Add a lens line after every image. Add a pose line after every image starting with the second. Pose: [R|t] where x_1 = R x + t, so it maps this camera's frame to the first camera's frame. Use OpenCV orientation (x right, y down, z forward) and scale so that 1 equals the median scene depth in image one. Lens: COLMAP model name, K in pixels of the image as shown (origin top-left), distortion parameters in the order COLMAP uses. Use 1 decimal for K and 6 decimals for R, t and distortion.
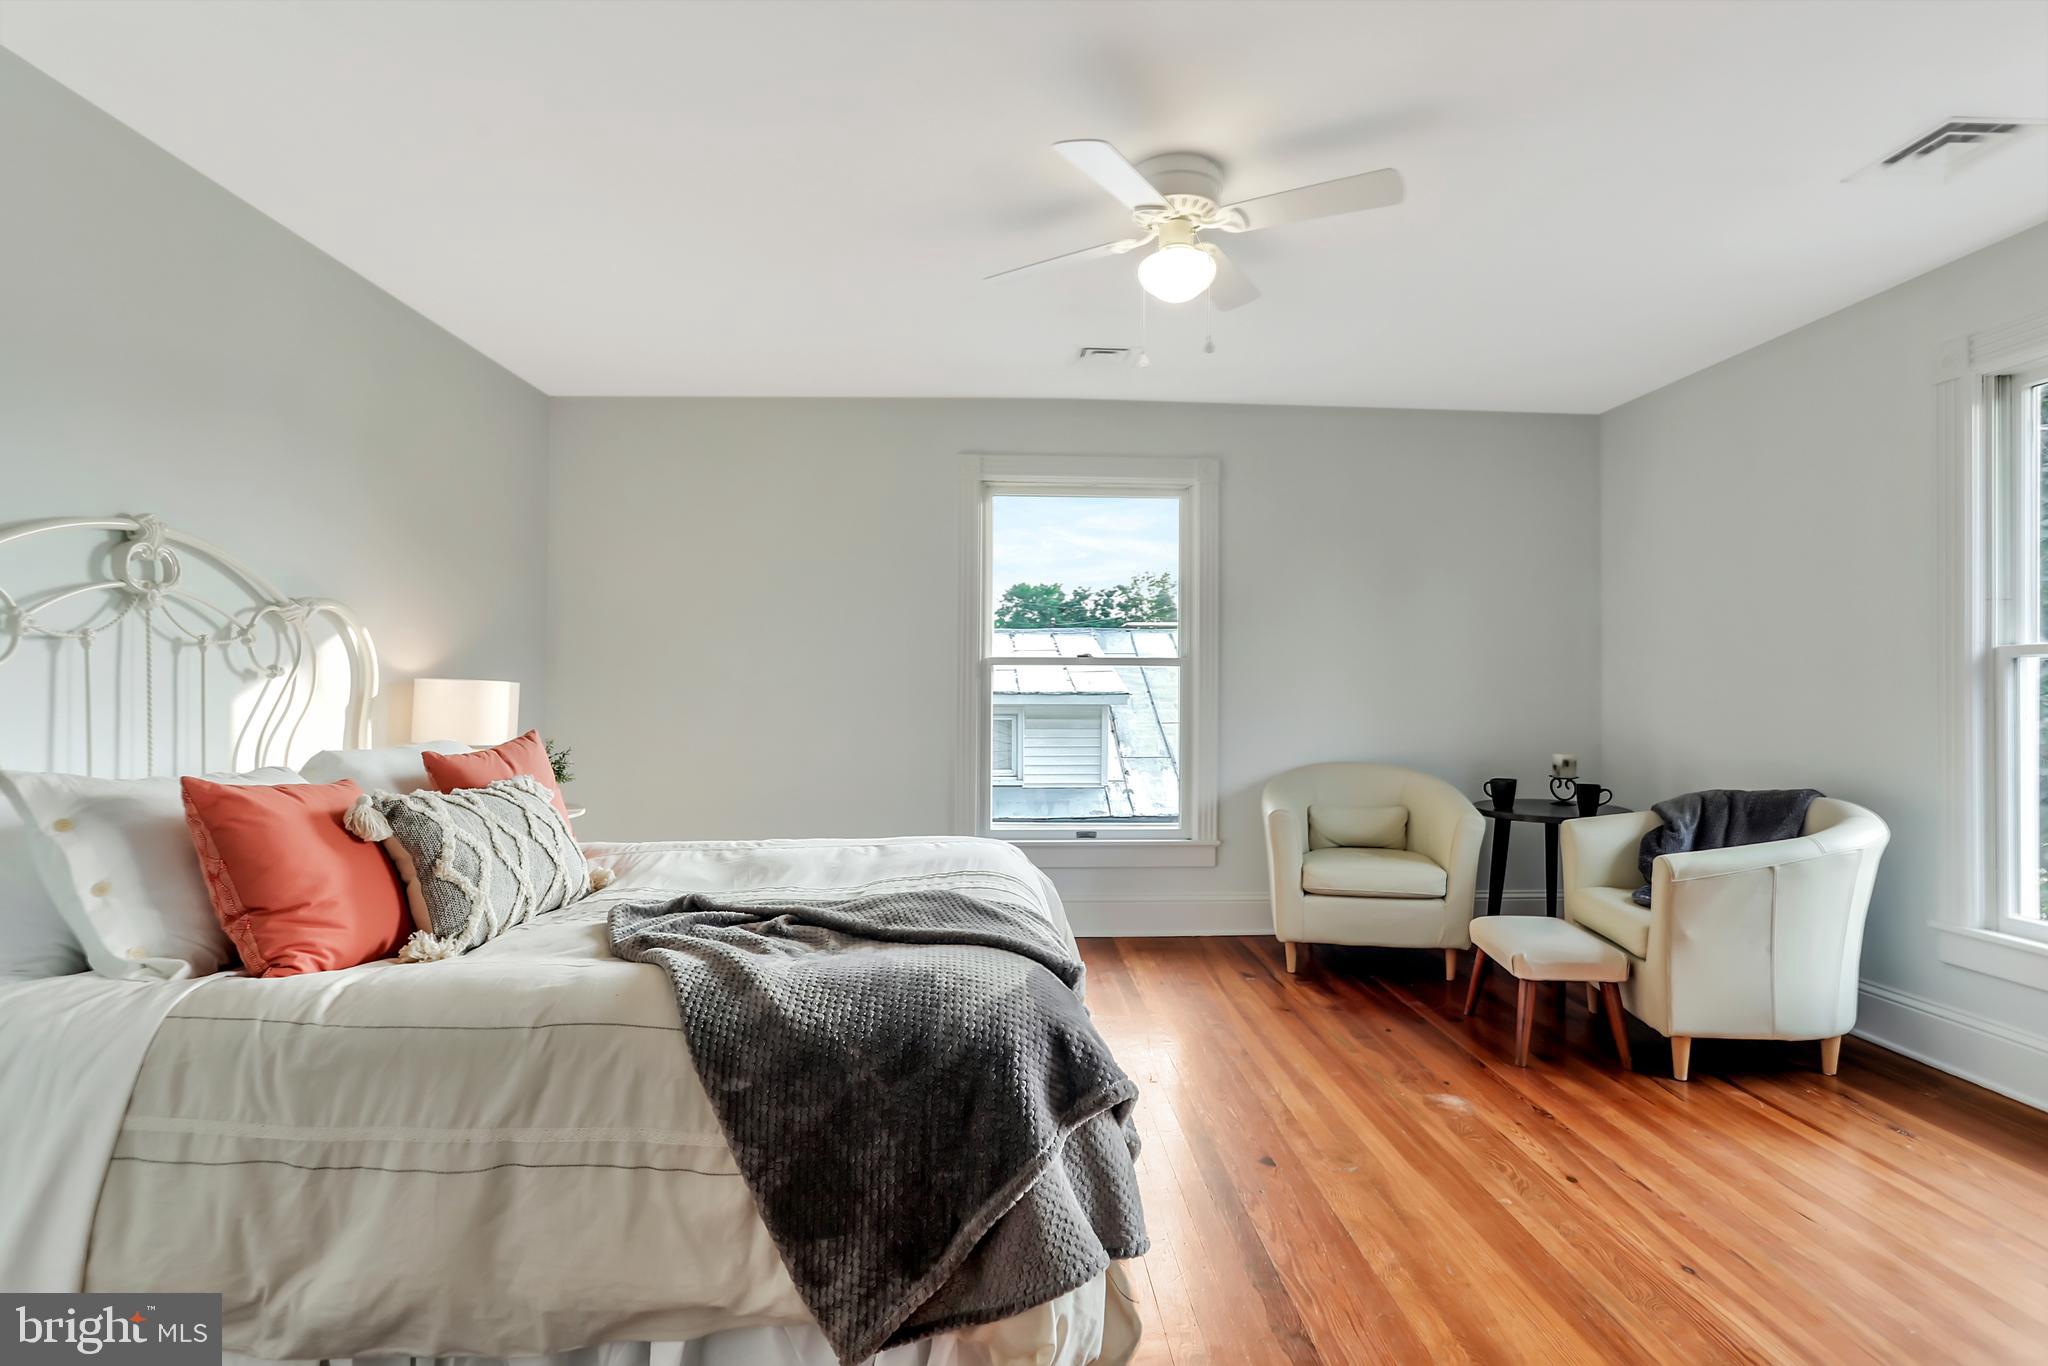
lens RADIAL K [[999.1, 0, 1028.7], [0, 999.1, 687.5], [0, 0, 1]] dist [-0.059778, 0.033764]
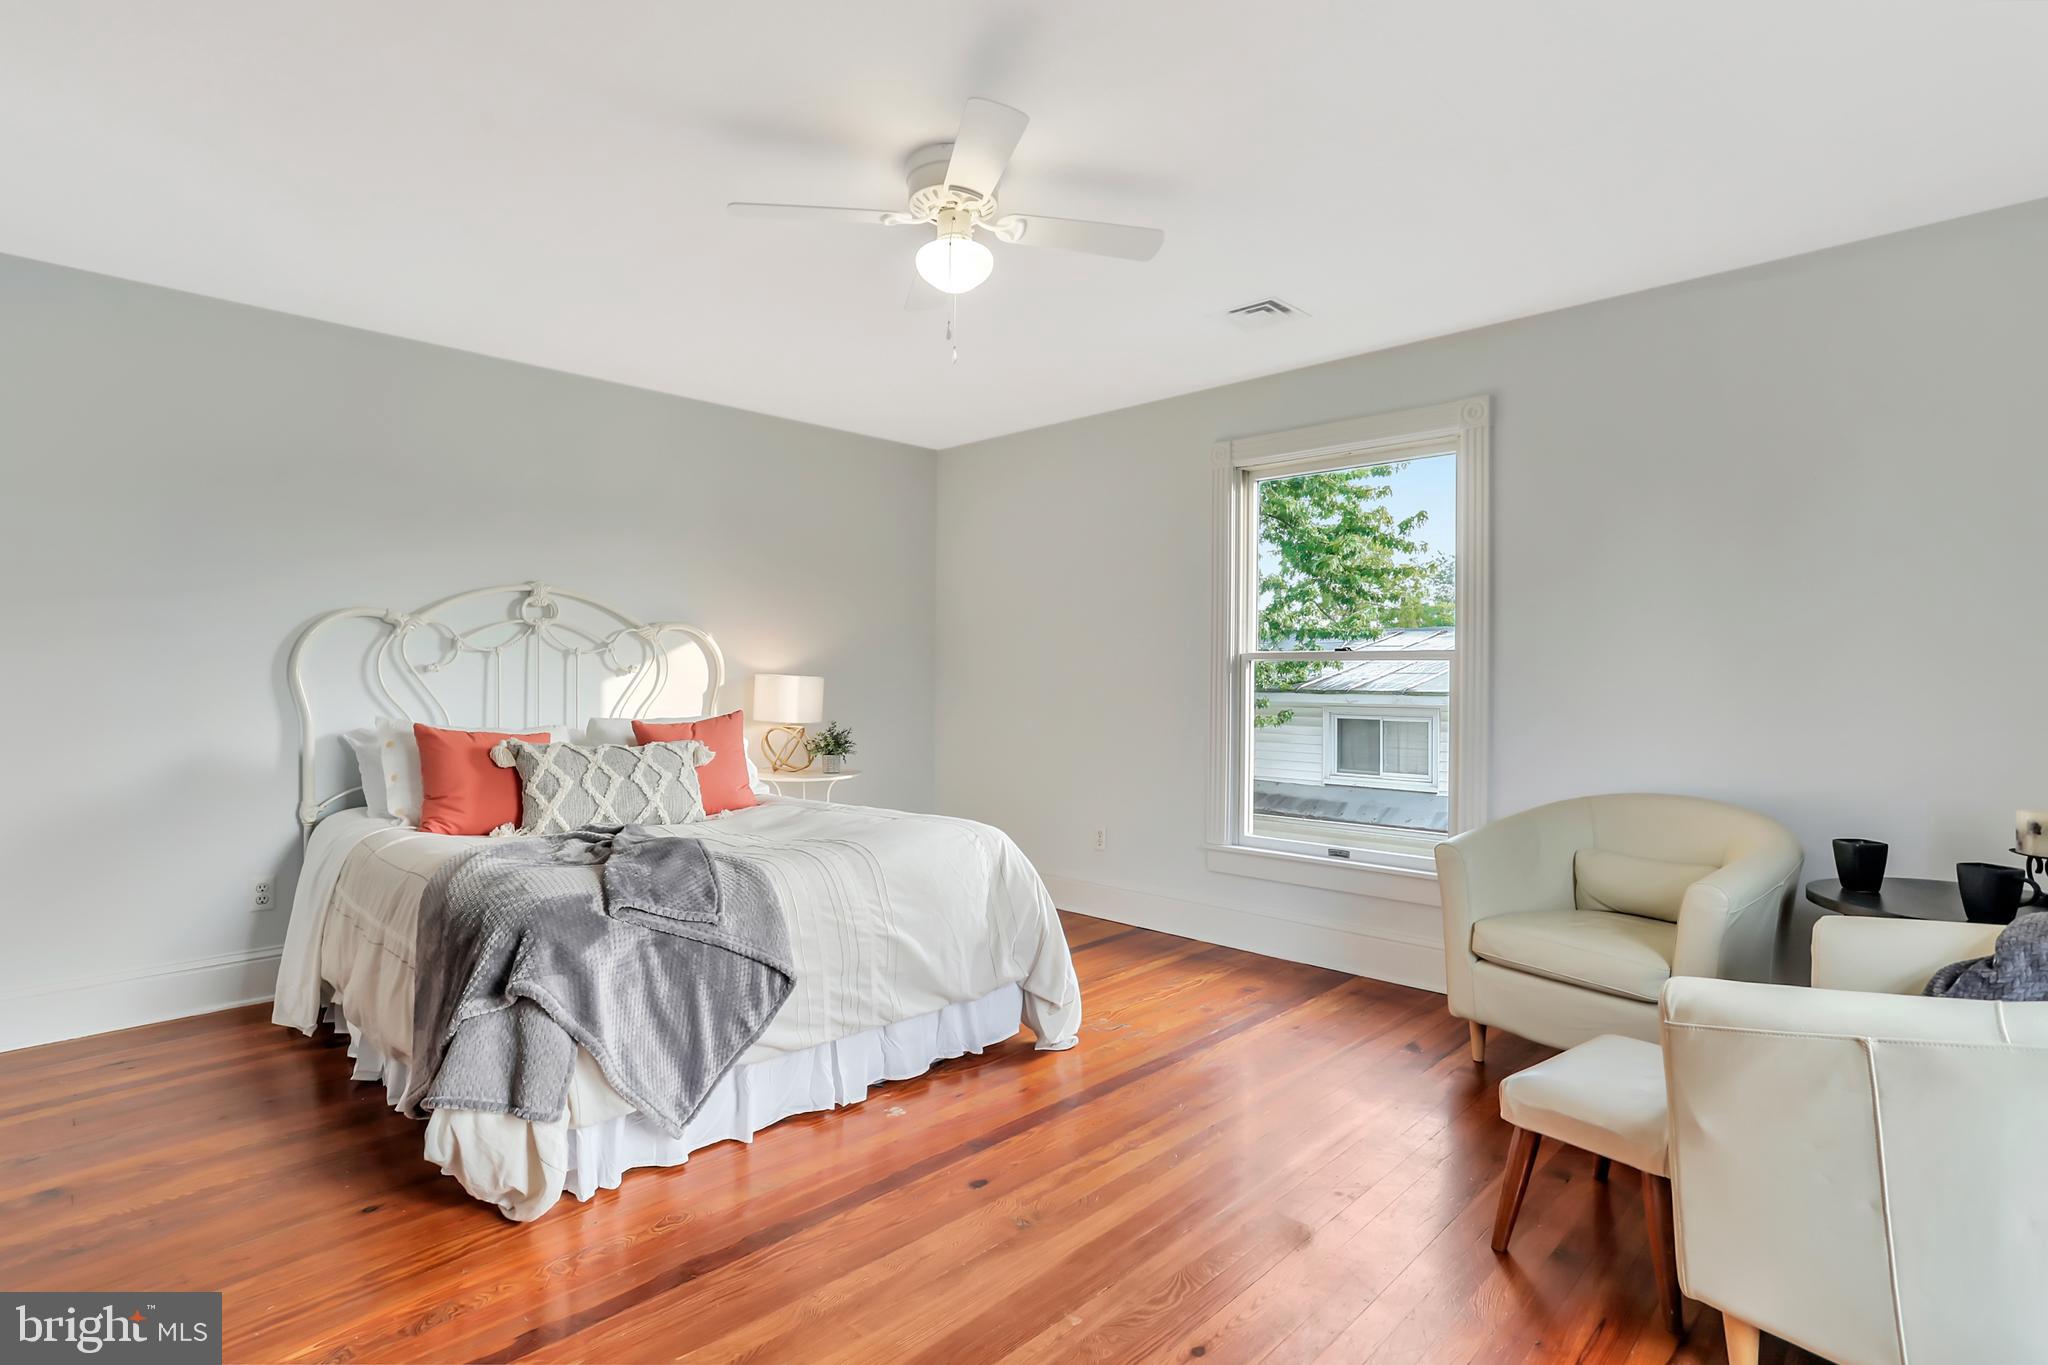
lens RADIAL K [[999.1, 0, 1028.7], [0, 999.1, 687.0], [0, 0, 1]] dist [-0.059778, 0.033764]
pose [[0.687980, 0.008205, -0.725683, 0.906669], [-0.009325, 0.999953, 0.002465, 0.003368], [0.725669, 0.005071, 0.688025, 0.366277]]
